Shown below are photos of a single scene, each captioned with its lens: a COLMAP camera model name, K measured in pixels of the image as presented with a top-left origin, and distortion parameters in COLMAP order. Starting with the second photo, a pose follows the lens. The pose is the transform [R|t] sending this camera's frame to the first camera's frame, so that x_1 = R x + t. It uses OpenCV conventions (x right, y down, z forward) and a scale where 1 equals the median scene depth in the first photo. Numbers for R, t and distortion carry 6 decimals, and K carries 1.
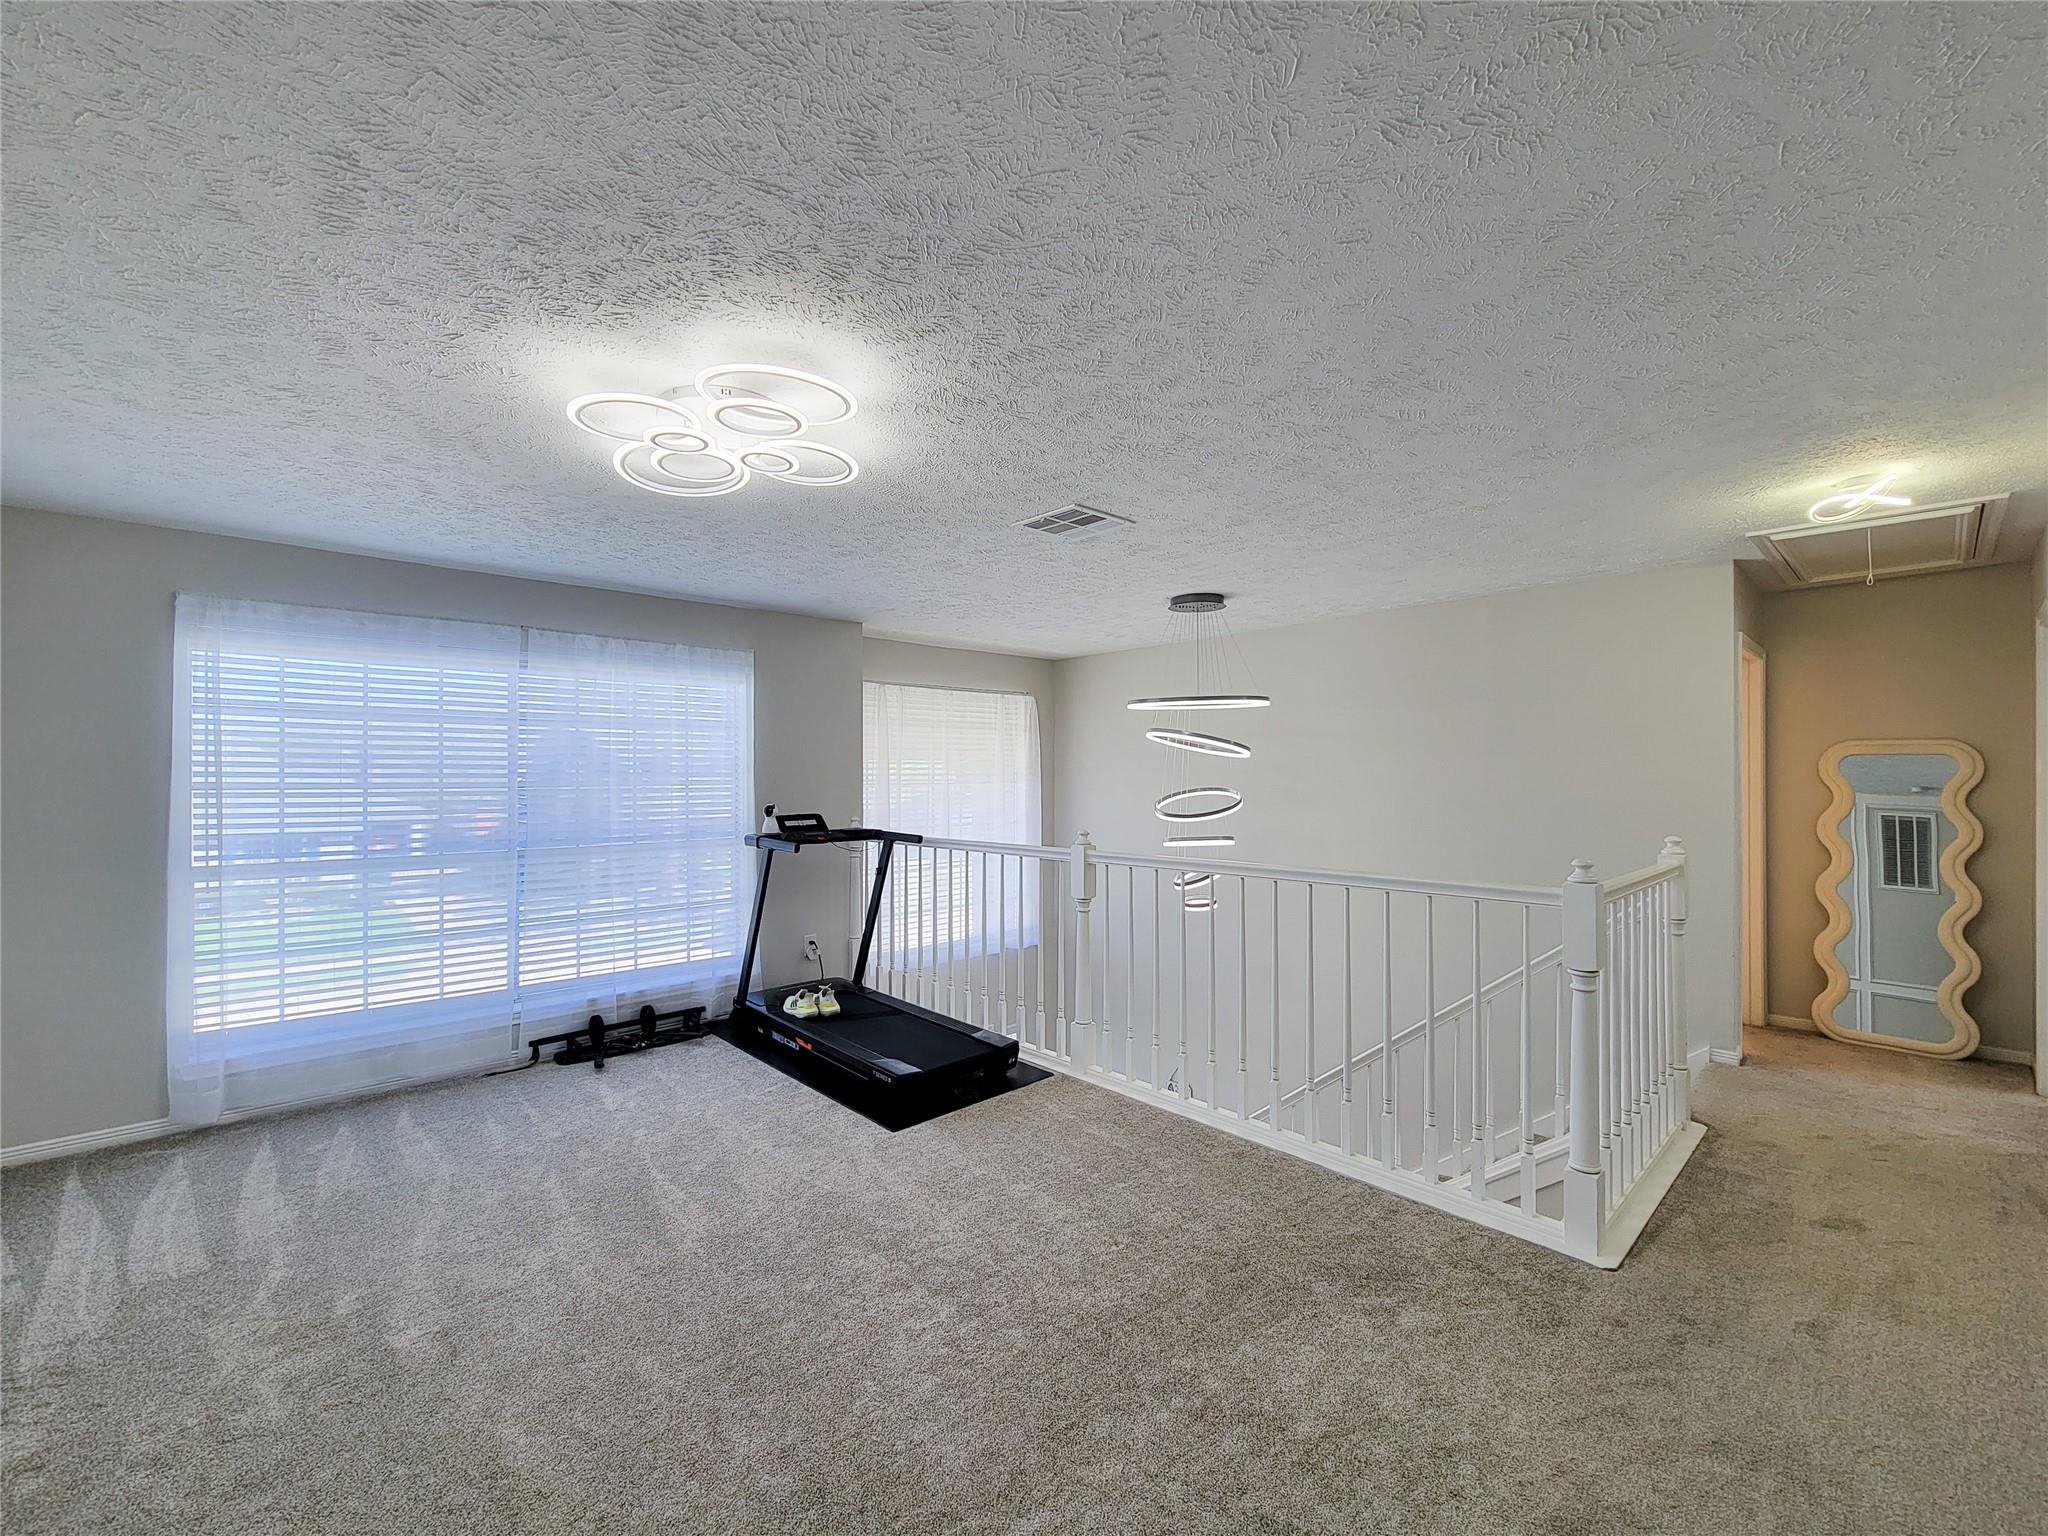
lens RADIAL K [[842.2, 0, 1028.7], [0, 842.2, 767.8], [0, 0, 1]] dist [0.003916, -0.002507]
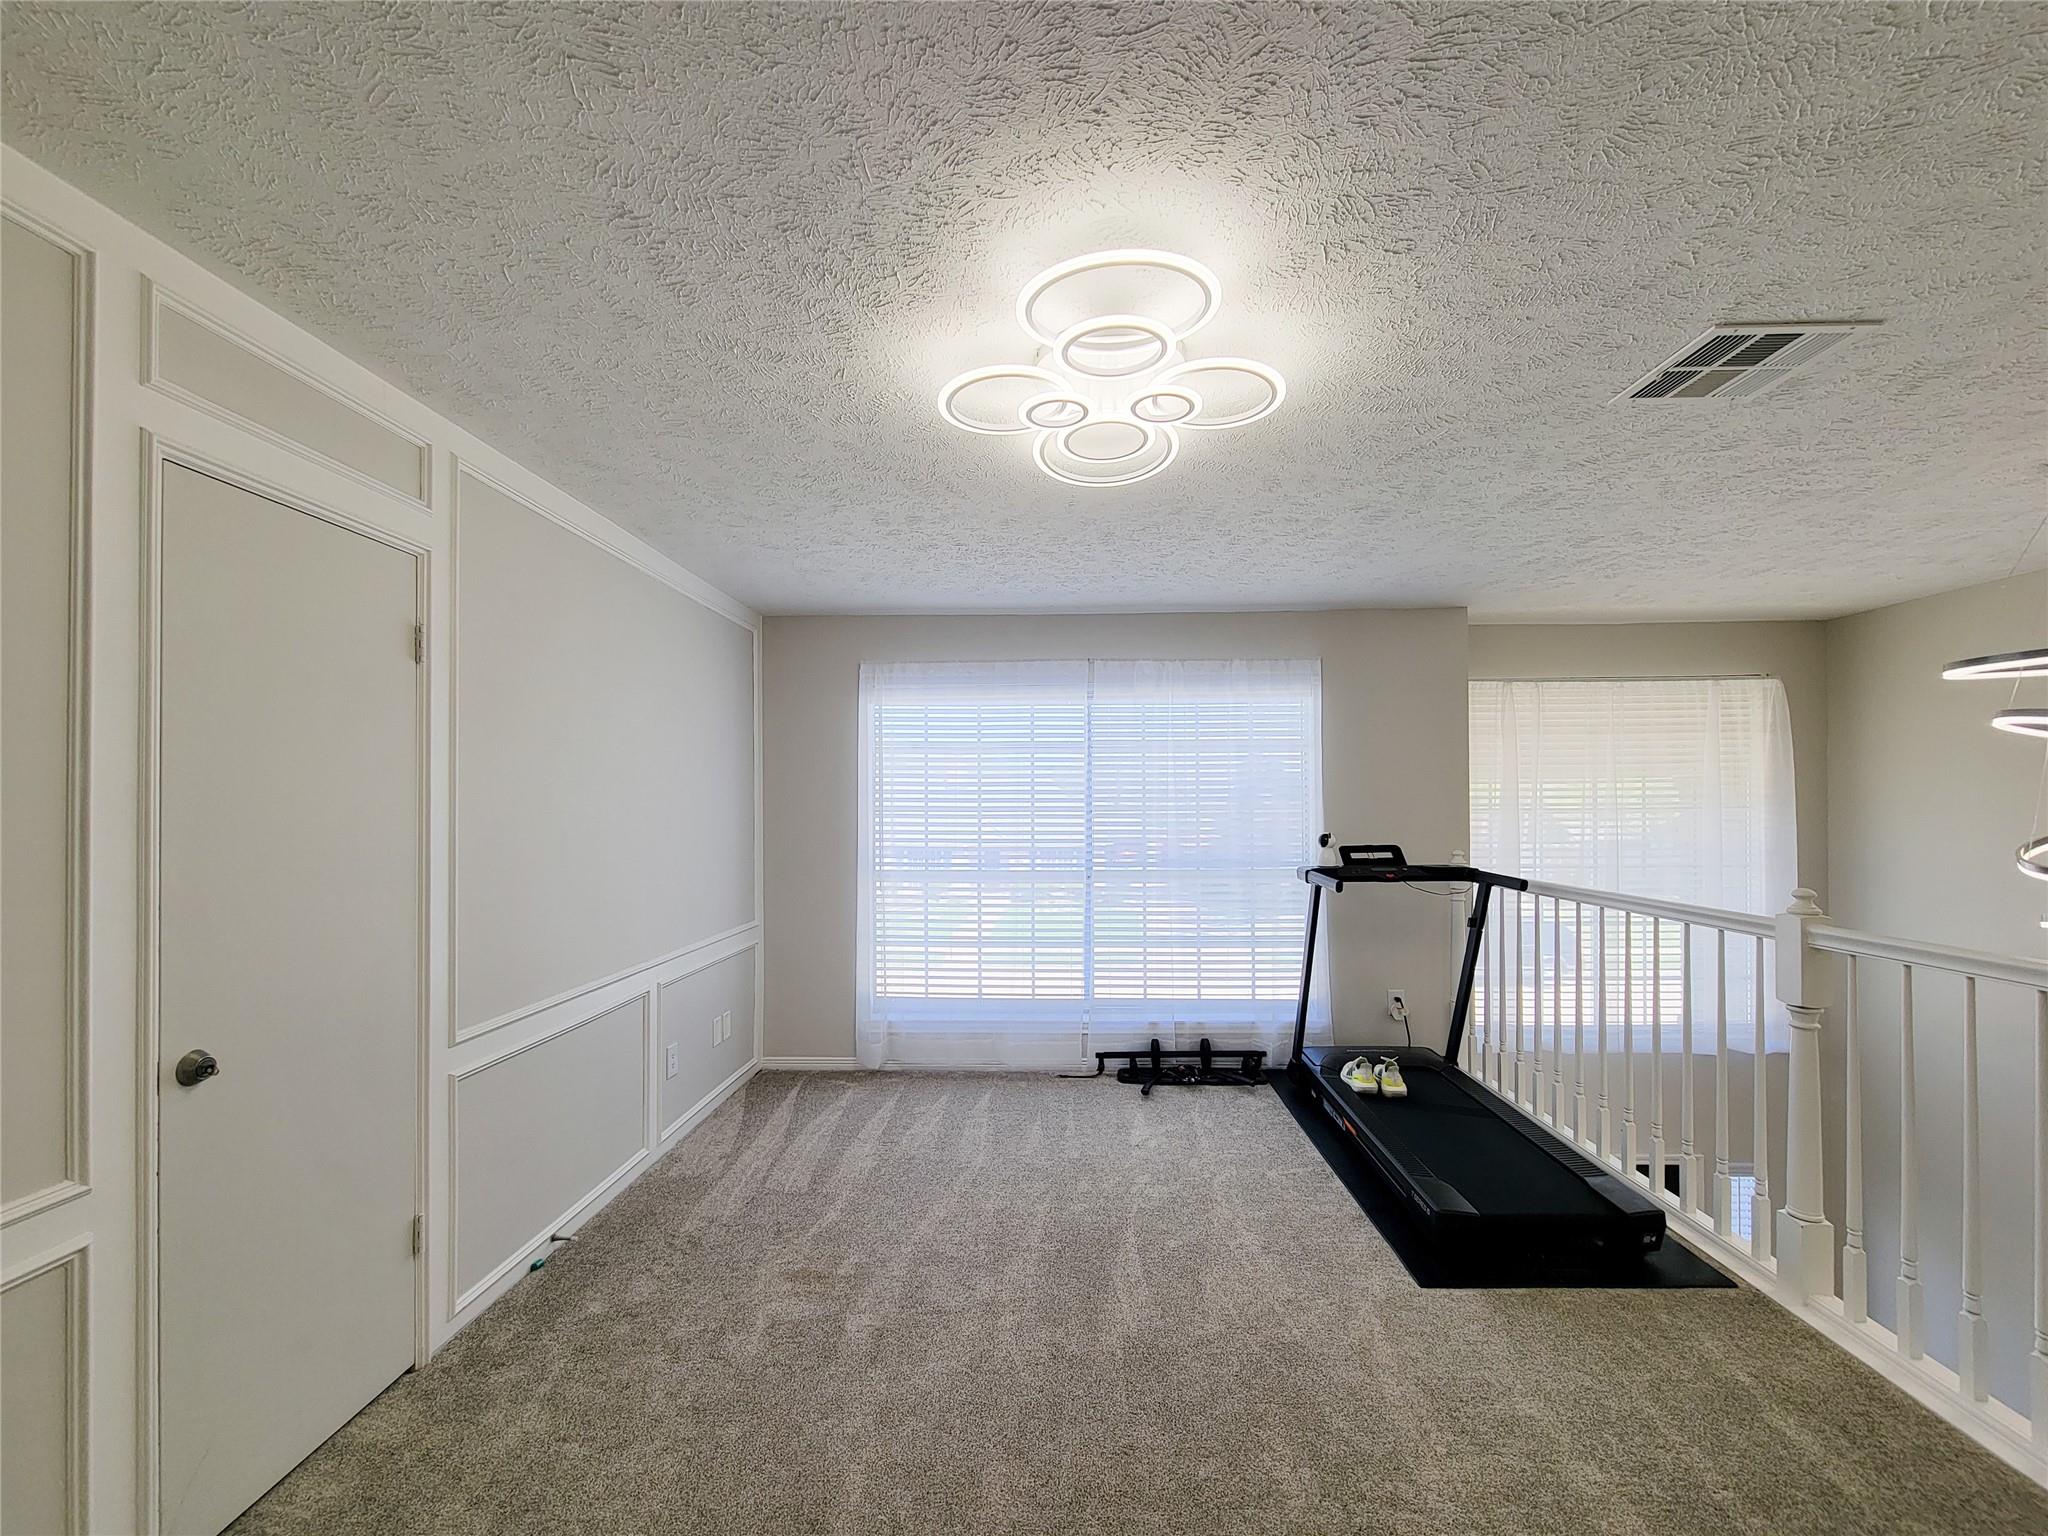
lens RADIAL K [[842.2, 0, 1040.4], [0, 842.2, 793.4], [0, 0, 1]] dist [0.003916, -0.002507]
pose [[0.713563, -0.008198, -0.700544, 0.102245], [0.009735, 0.999951, -0.001785, 0.002342], [0.700524, -0.005546, 0.713607, 0.213979]]
